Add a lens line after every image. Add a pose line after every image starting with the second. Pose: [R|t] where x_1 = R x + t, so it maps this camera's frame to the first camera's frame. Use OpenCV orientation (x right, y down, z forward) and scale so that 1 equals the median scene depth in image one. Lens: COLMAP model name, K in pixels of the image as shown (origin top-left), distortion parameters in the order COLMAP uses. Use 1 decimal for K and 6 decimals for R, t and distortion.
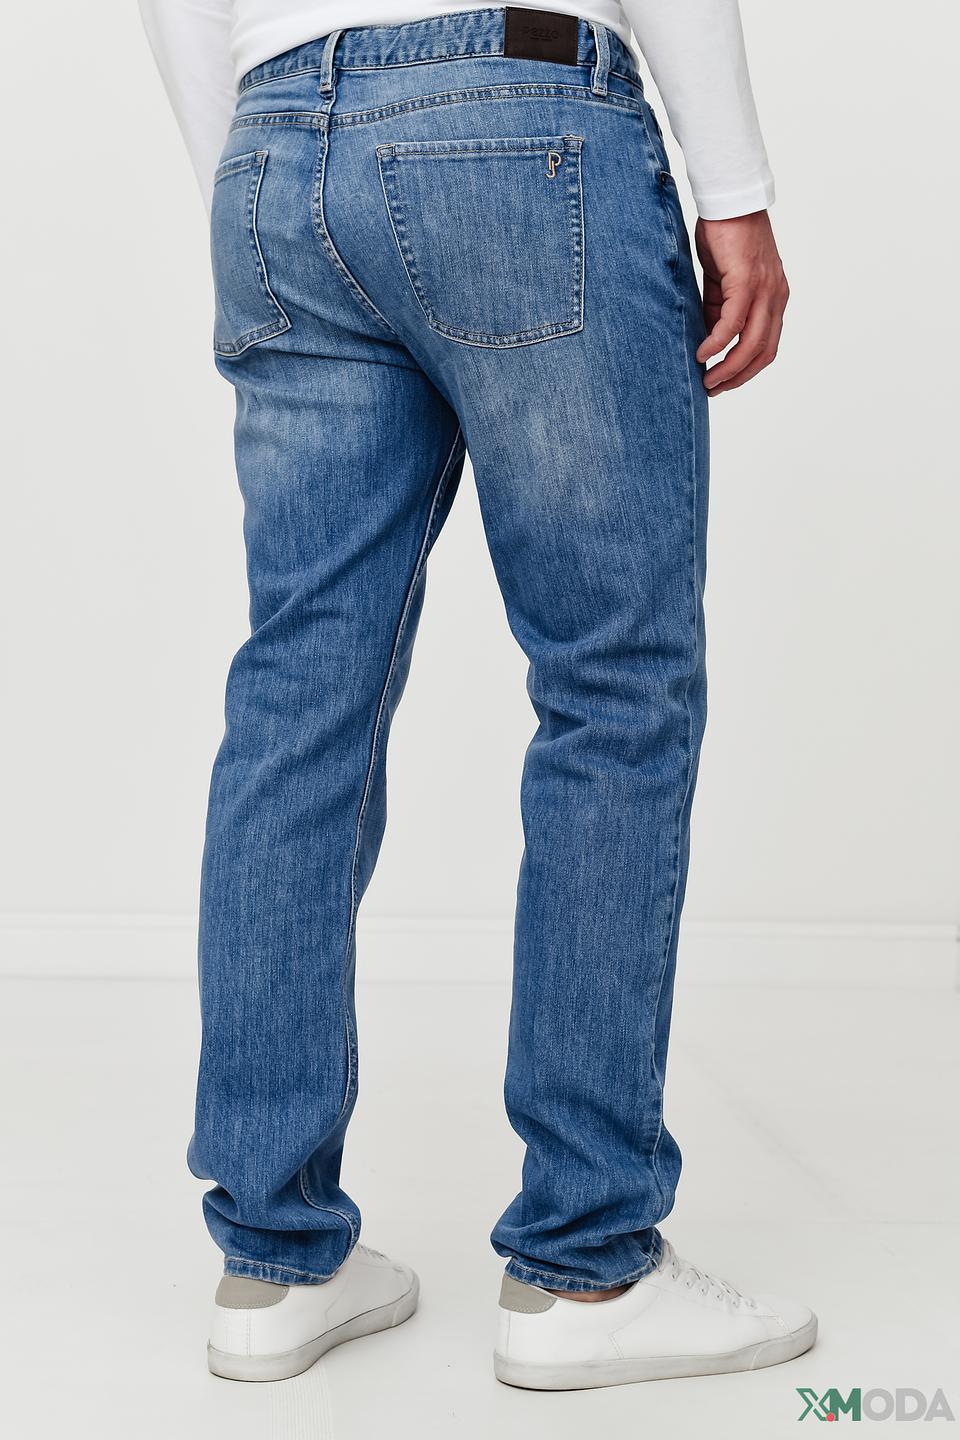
lens RADIAL K [[3823.6, 0, 477.4], [0, 3823.6, 723.1], [0, 0, 1]] dist [-0.024619, 0.000000]
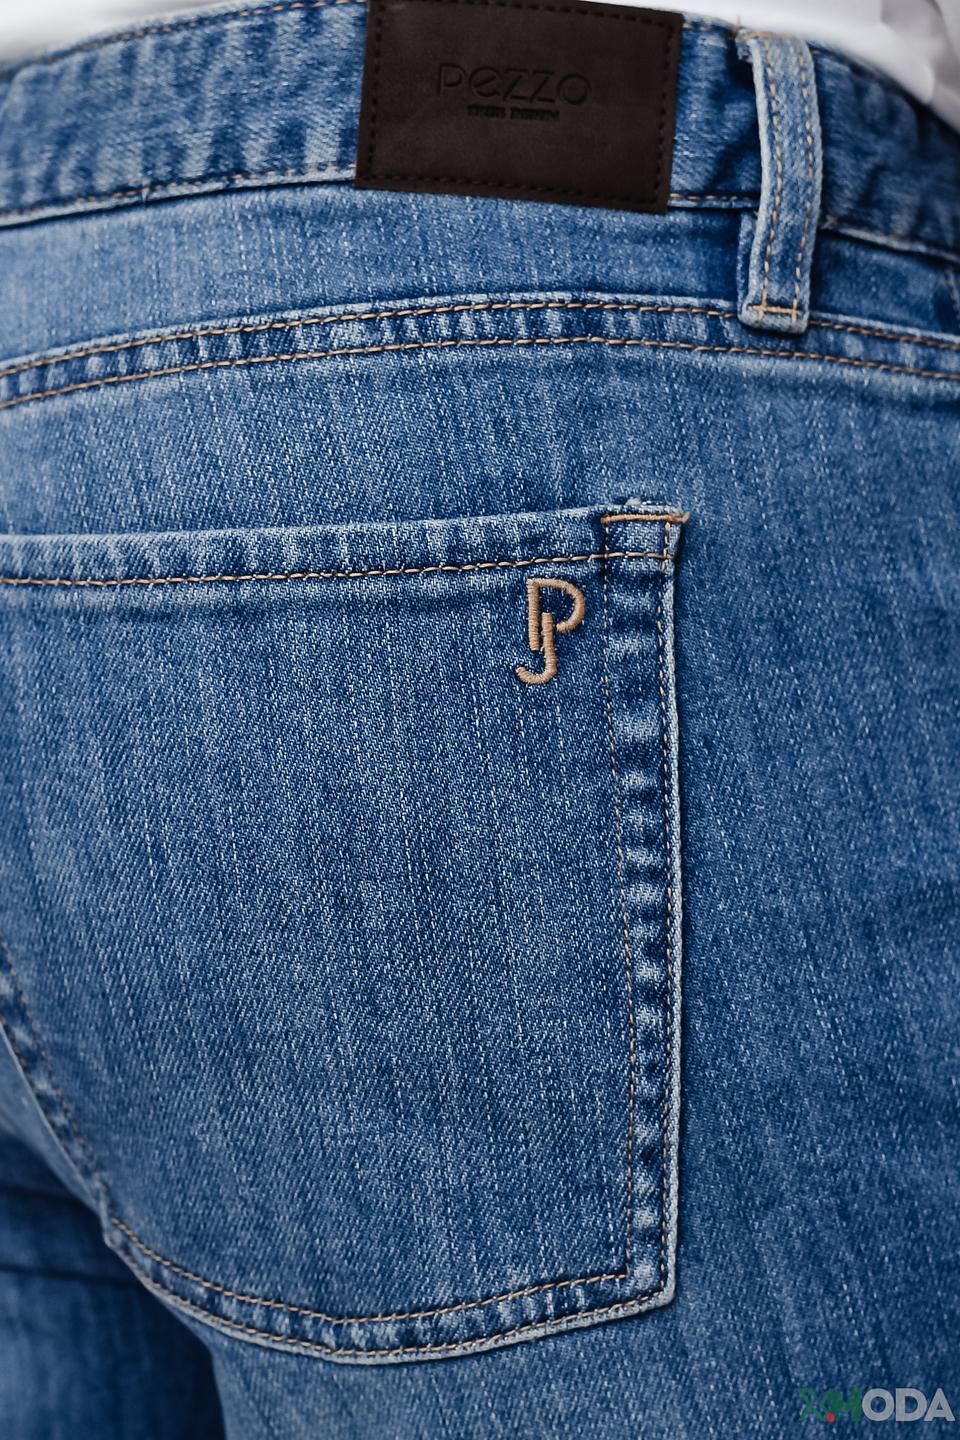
lens RADIAL K [[3823.6, 0, 479.8], [0, 3823.6, 710.9], [0, 0, 1]] dist [-0.024619, 0.000000]
pose [[0.953839, 0.018779, -0.299730, 0.088189], [-0.018961, 0.999818, 0.002301, -0.141374], [0.299718, 0.003488, 0.954021, 0.768496]]
